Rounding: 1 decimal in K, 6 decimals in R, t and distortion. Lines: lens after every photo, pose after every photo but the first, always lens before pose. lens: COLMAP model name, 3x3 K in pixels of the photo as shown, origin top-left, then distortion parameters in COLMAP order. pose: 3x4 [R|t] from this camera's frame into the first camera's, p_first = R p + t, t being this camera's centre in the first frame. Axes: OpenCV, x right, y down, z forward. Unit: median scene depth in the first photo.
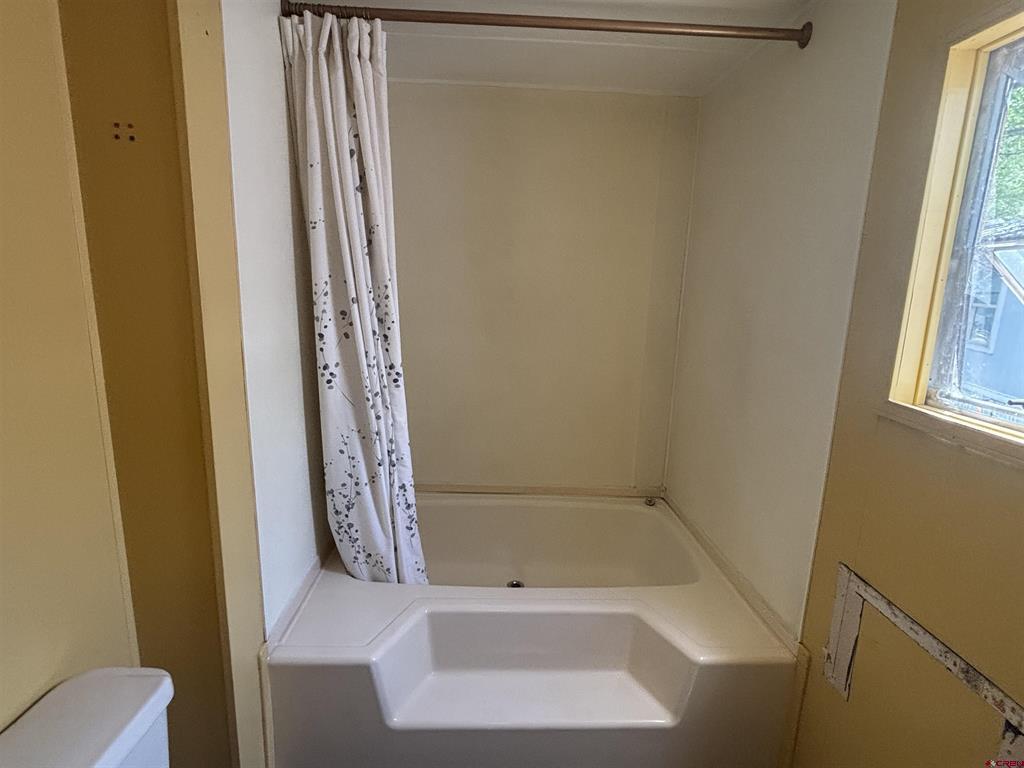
lens RADIAL K [[524.0, 0, 510.4], [0, 524.0, 380.8], [0, 0, 1]] dist [-0.017942, -0.000315]
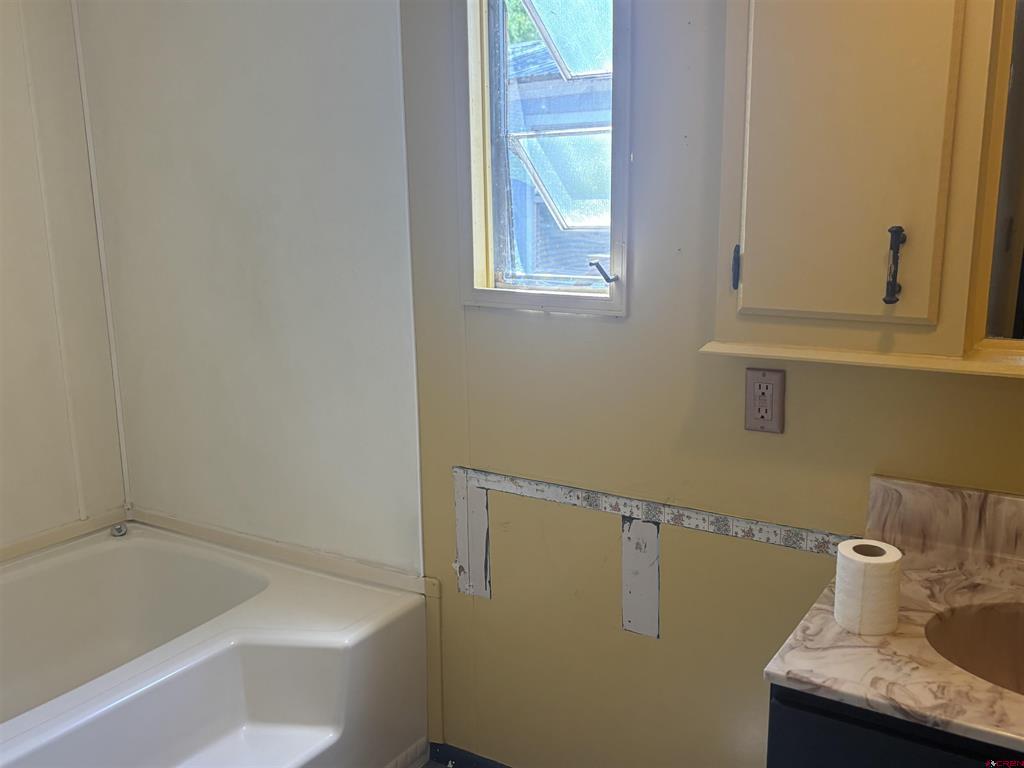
lens RADIAL K [[964.4, 0, 511.2], [0, 964.4, 387.3], [0, 0, 1]] dist [-0.006839, 0.000000]
pose [[0.579610, -0.204476, 0.788823, -0.715416], [0.175890, 0.976581, 0.123907, 0.006900], [-0.795685, 0.066928, 0.602001, -0.170501]]
